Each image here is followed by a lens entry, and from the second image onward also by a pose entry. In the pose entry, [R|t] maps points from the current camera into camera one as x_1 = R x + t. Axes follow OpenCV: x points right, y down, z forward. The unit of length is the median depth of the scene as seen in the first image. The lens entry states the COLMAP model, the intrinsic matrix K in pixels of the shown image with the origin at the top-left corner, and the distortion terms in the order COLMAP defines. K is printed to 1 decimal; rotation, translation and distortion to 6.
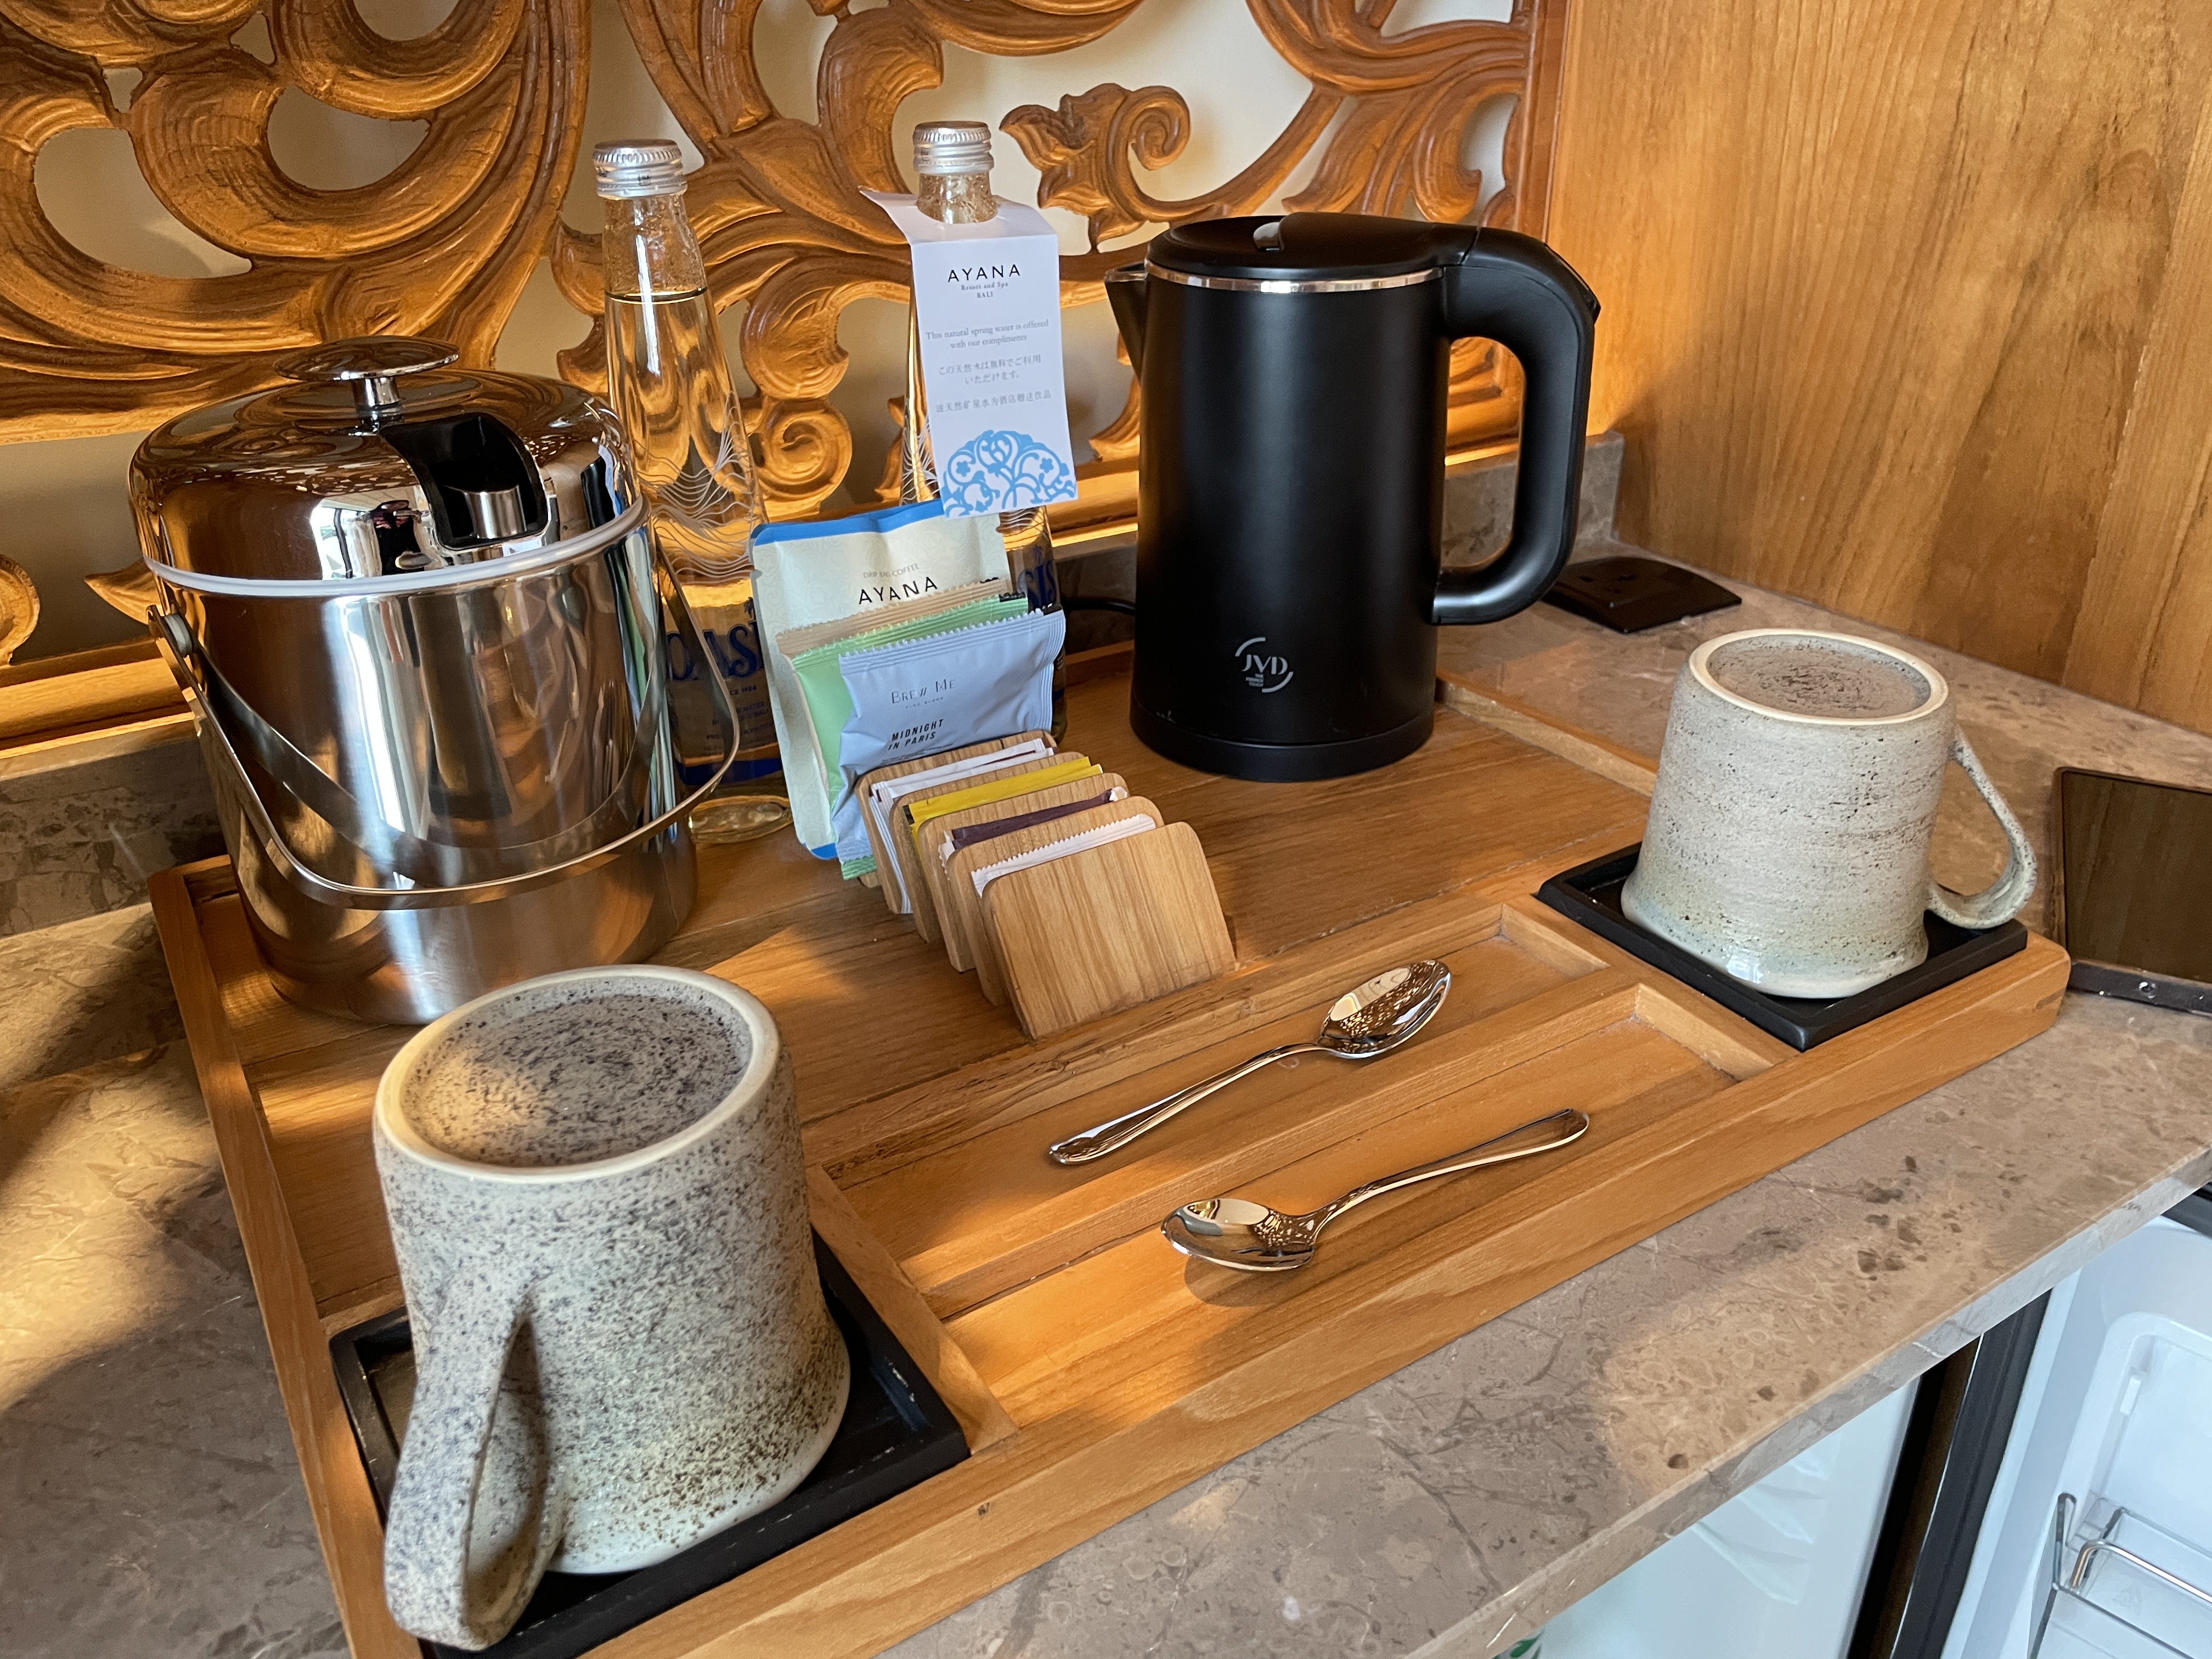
lens RADIAL K [[1705.7, 0, 1106.0], [0, 1705.7, 829.5], [0, 0, 1]] dist [0.001381, -0.002559]
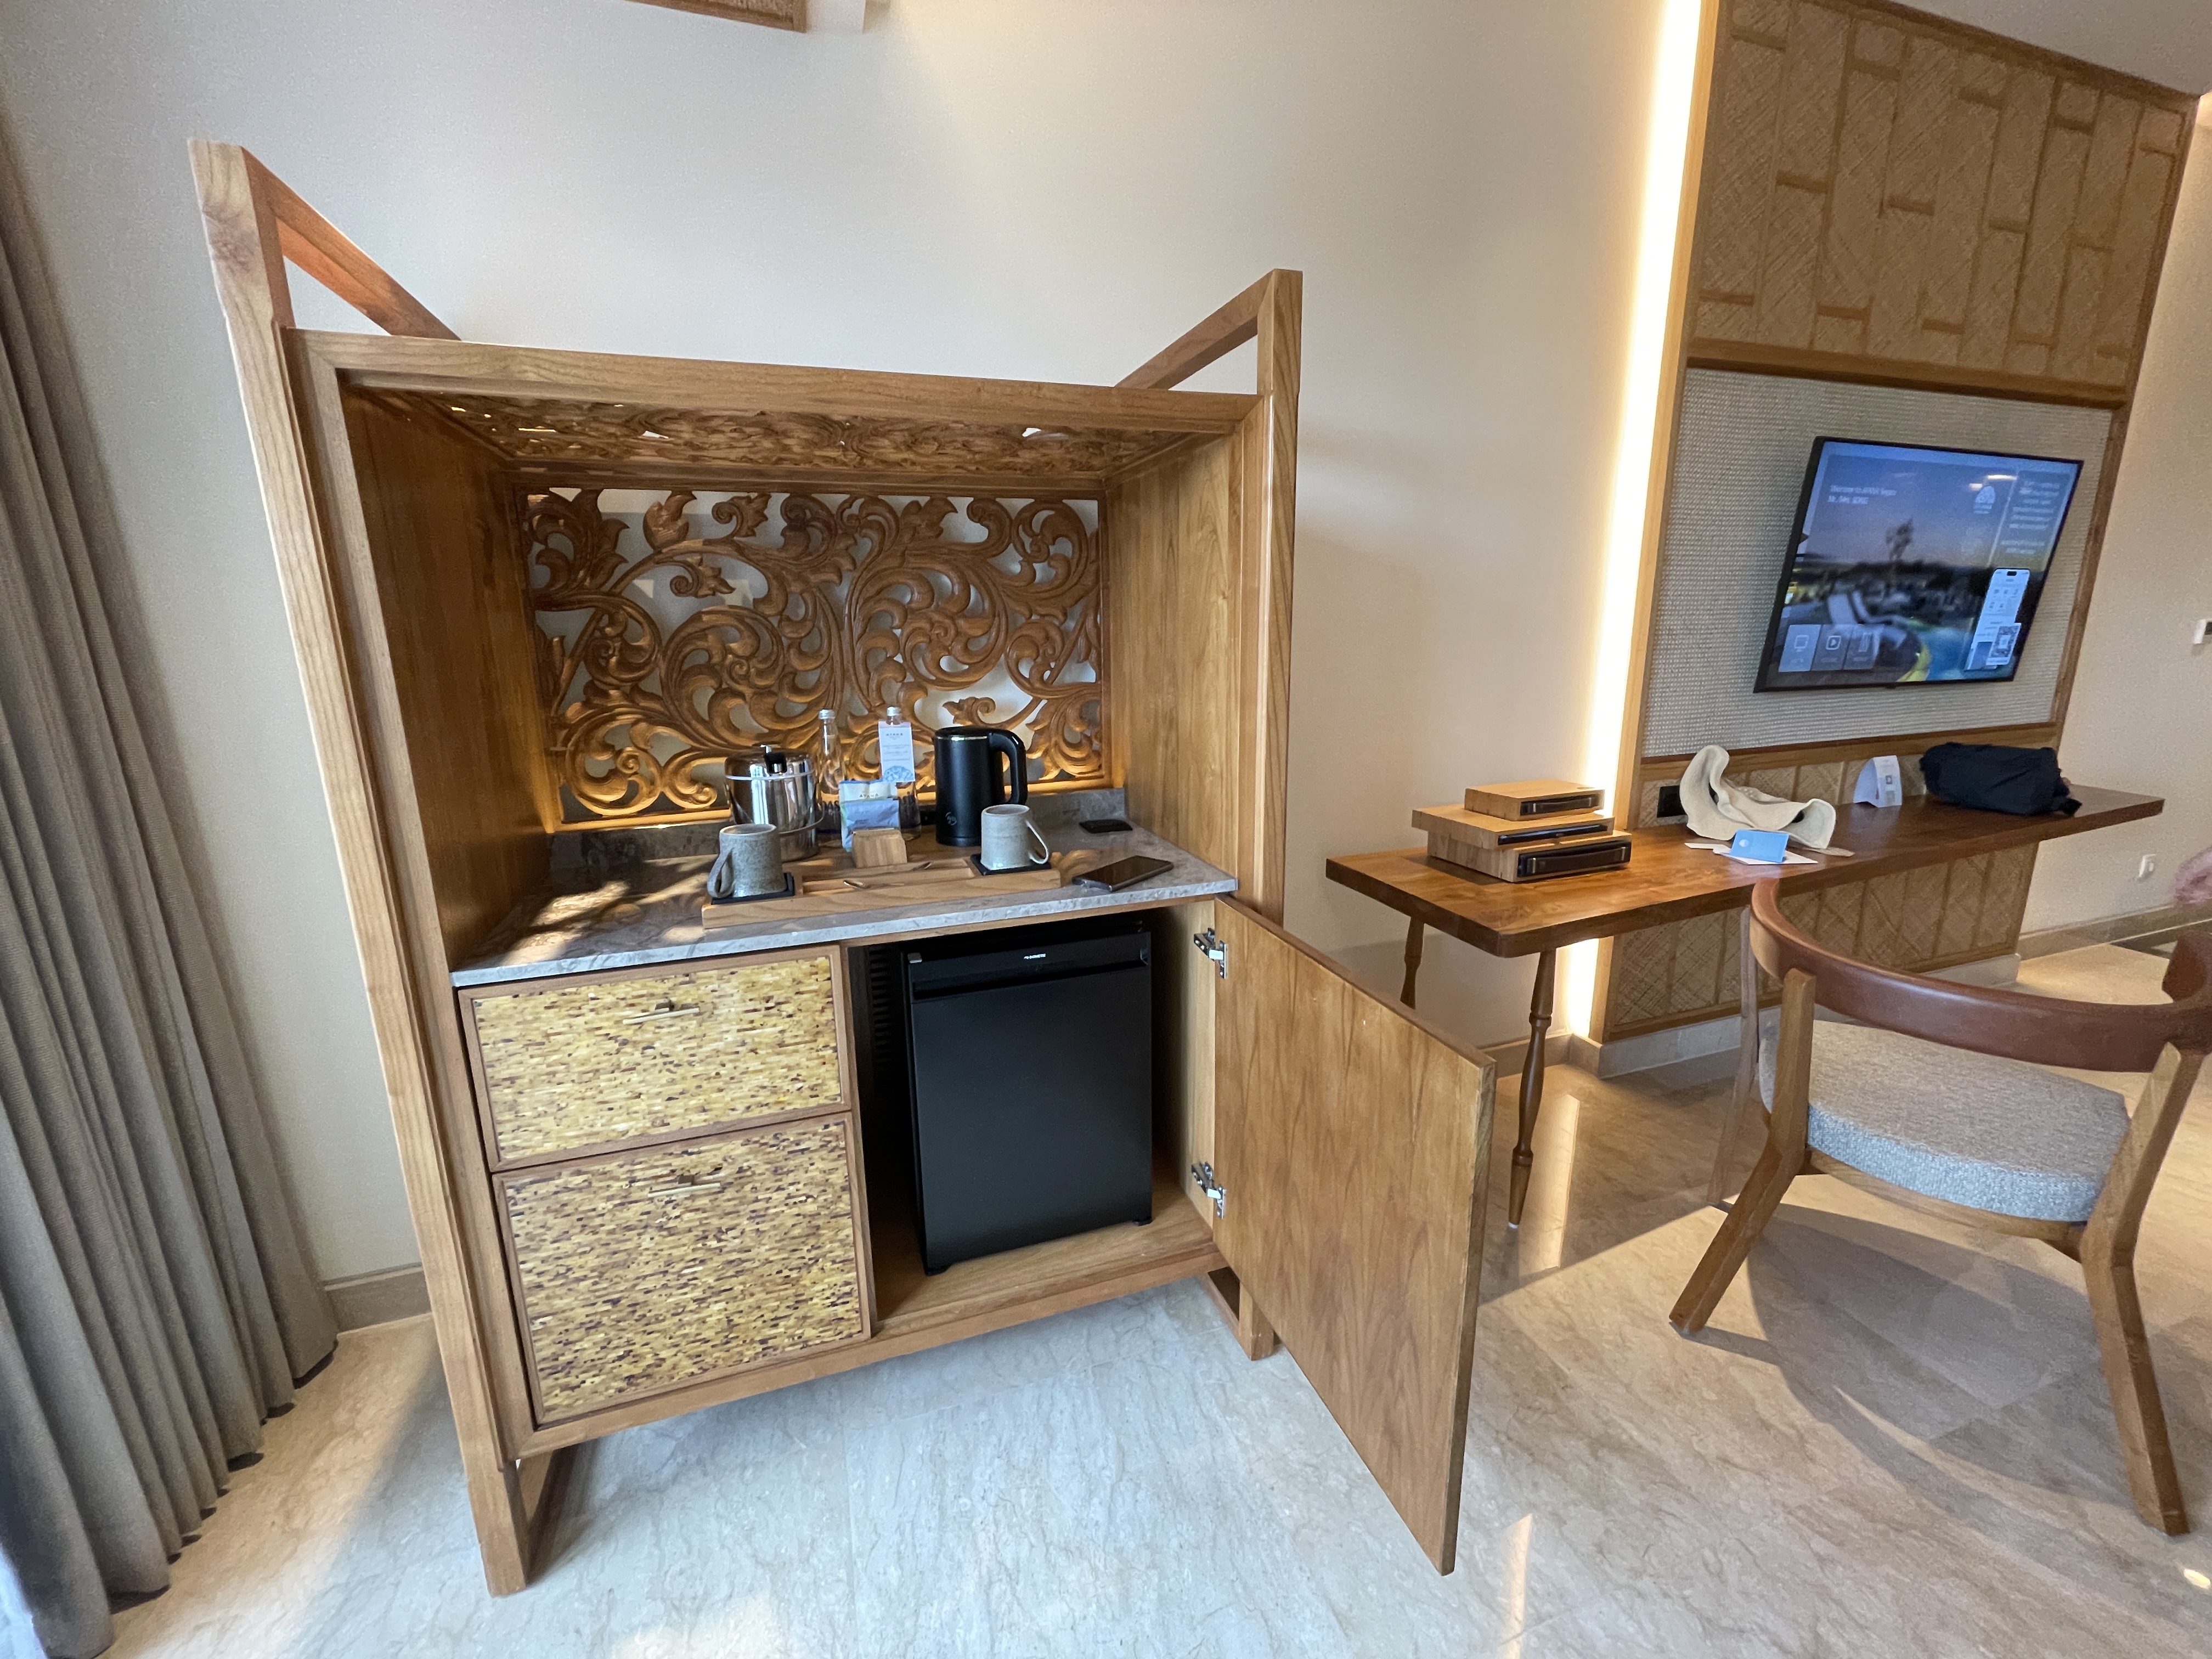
lens RADIAL K [[896.7, 0, 1100.8], [0, 896.7, 825.2], [0, 0, 1]] dist [0.005179, -0.002938]
pose [[0.973447, 0.046061, -0.224230, 1.046724], [-0.100678, 0.965869, -0.238667, 0.462070], [0.205583, 0.254905, 0.944859, -1.199228]]
